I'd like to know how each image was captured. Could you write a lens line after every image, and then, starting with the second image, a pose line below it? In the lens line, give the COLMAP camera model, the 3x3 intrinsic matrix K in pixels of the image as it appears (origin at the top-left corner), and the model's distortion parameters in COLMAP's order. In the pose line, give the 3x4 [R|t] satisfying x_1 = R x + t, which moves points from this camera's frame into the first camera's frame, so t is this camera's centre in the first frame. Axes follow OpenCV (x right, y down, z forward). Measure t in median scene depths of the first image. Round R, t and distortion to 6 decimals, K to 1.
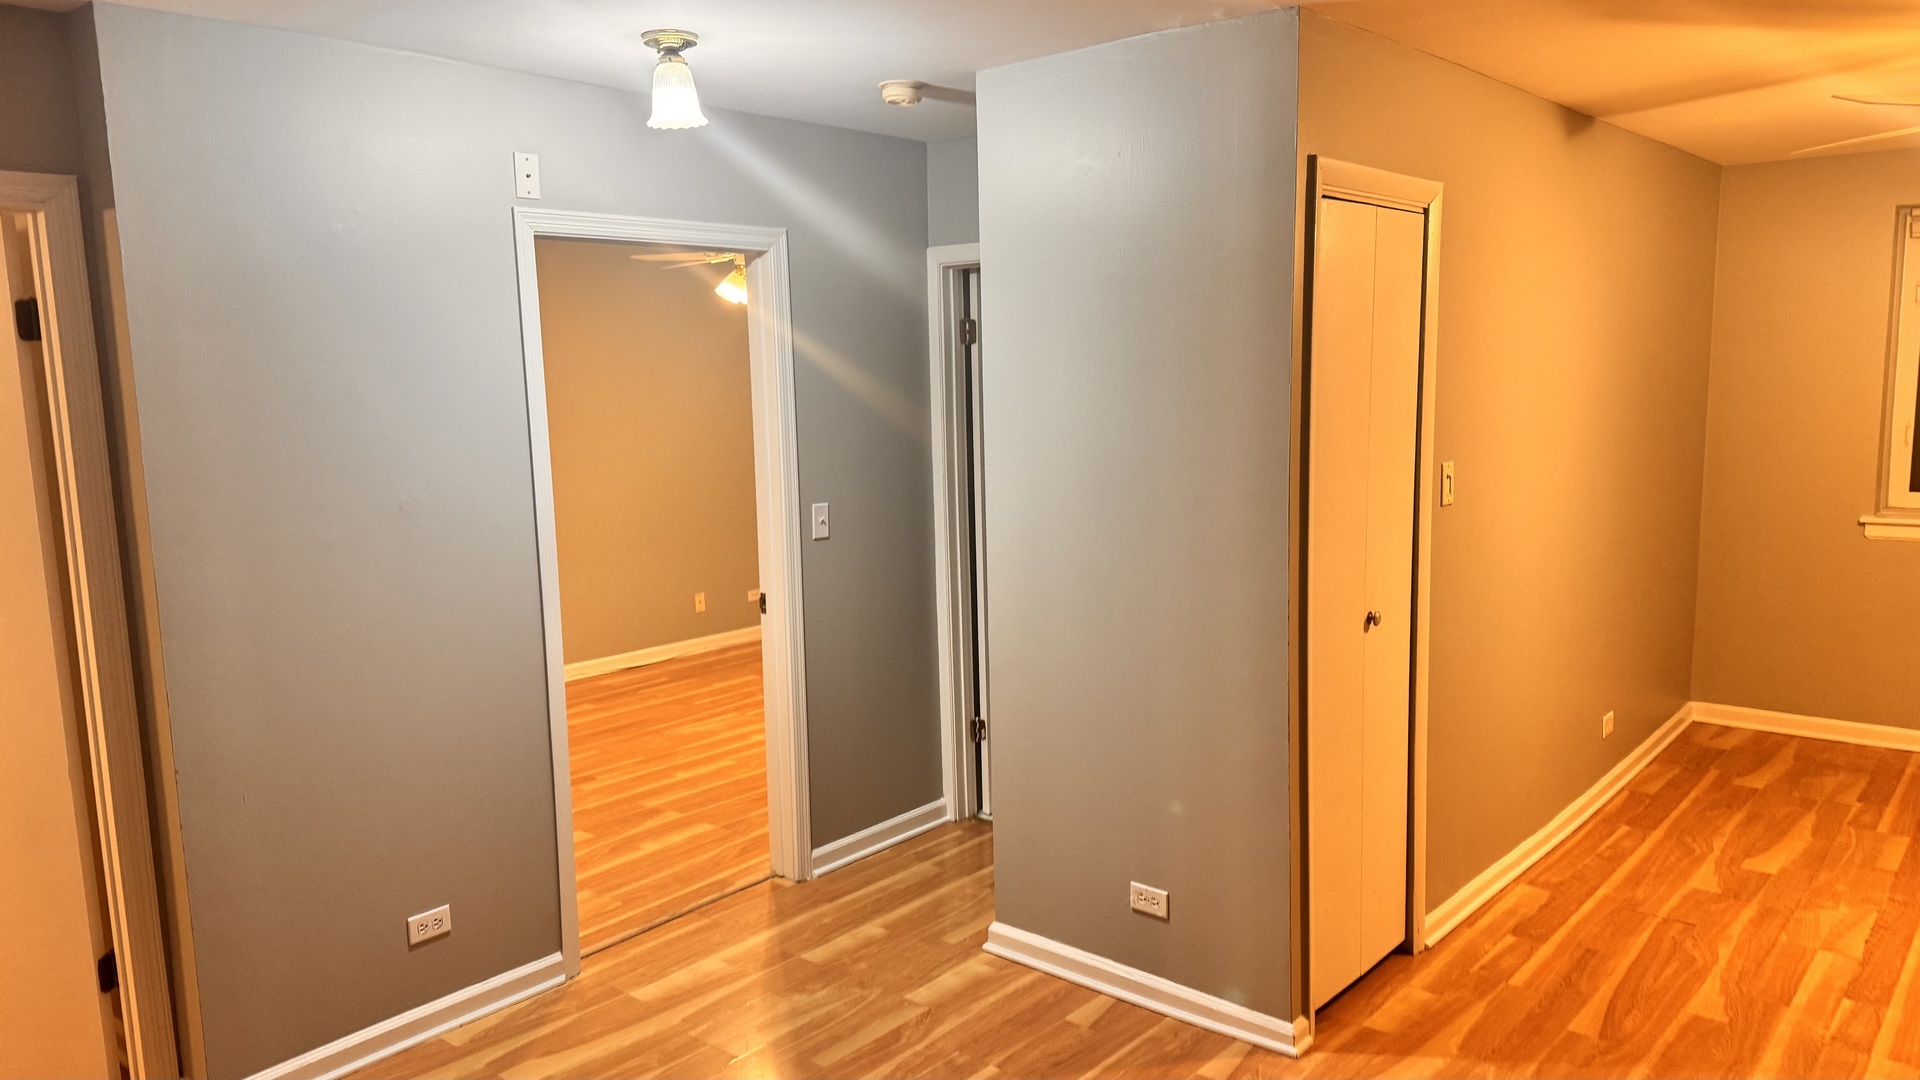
lens RADIAL K [[1338.7, 0, 954.2], [0, 1338.7, 551.0], [0, 0, 1]] dist [0.065964, -0.092840]
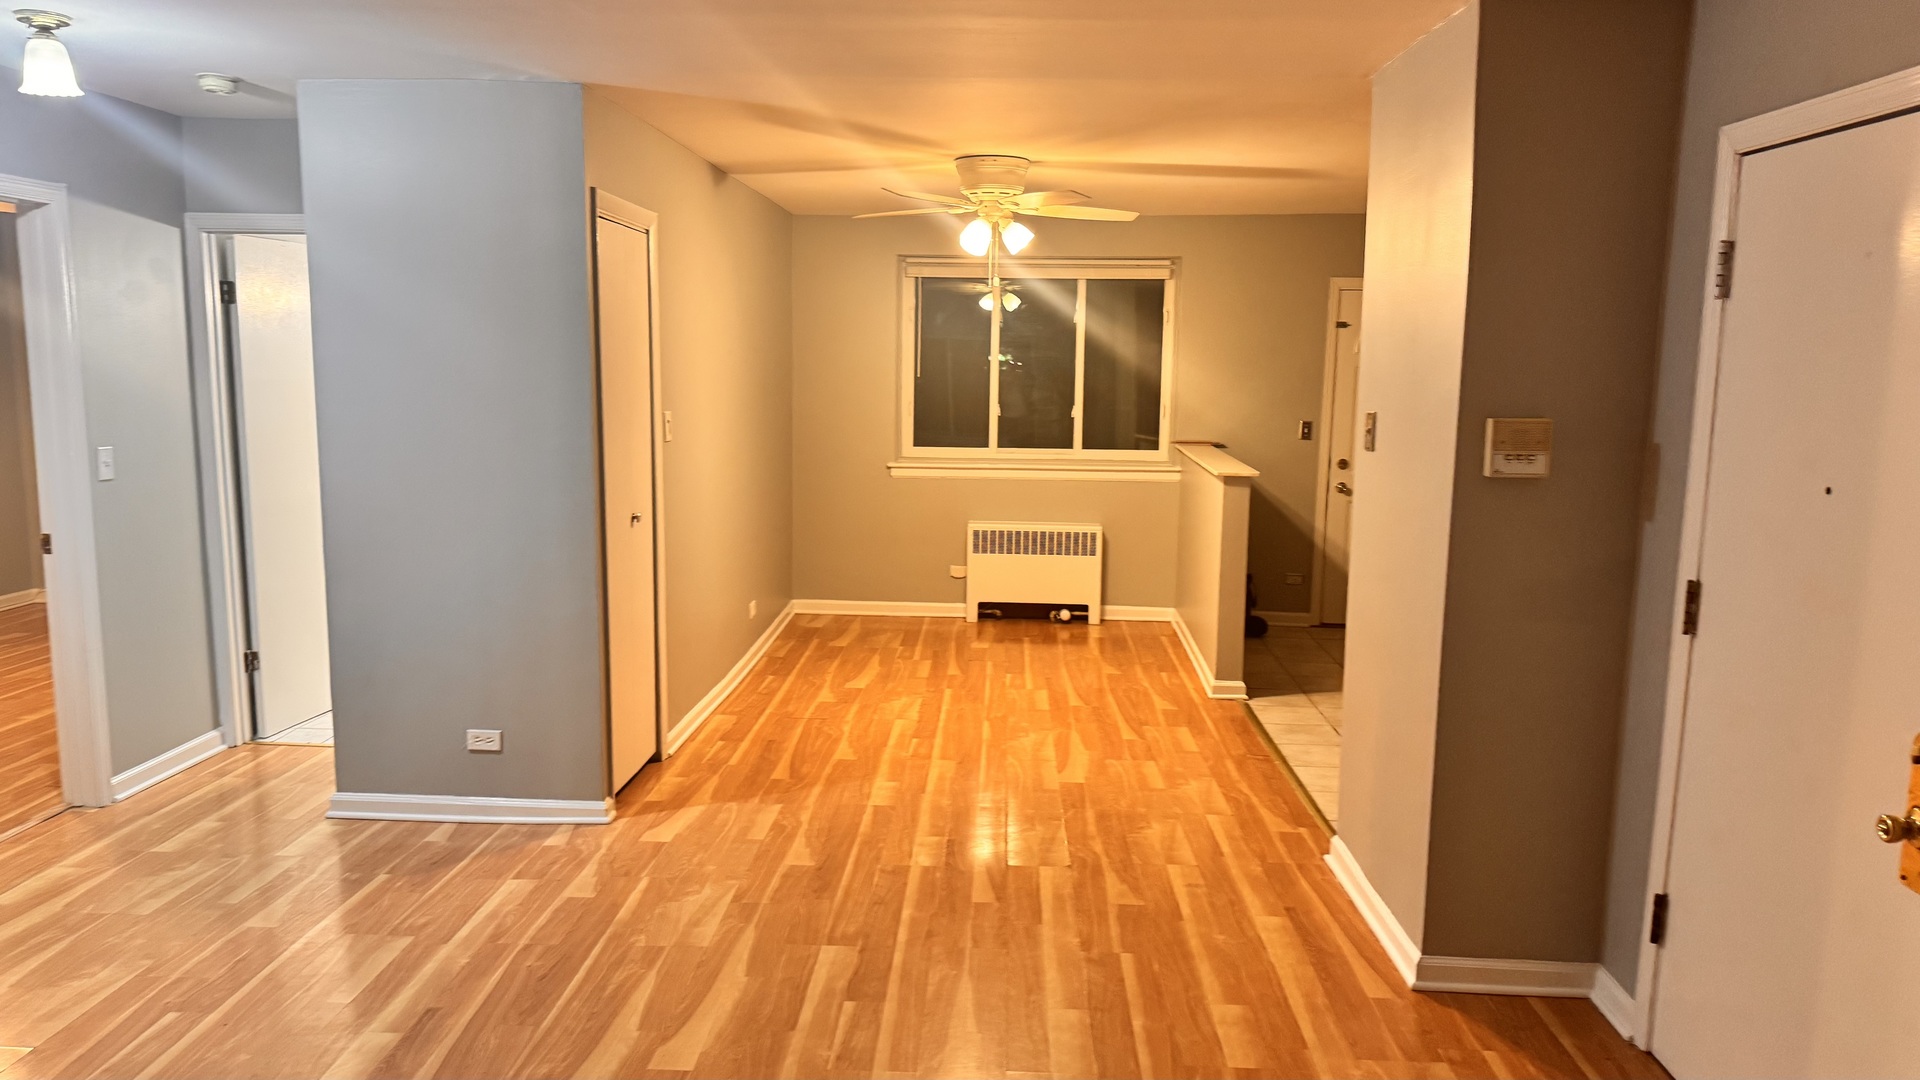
lens RADIAL K [[1338.7, 0, 953.3], [0, 1338.7, 560.5], [0, 0, 1]] dist [0.065964, -0.092840]
pose [[0.784209, -0.055613, 0.617999, -0.275794], [0.051004, 0.998382, 0.025122, 0.069918], [-0.618397, 0.011820, 0.785777, -0.290043]]
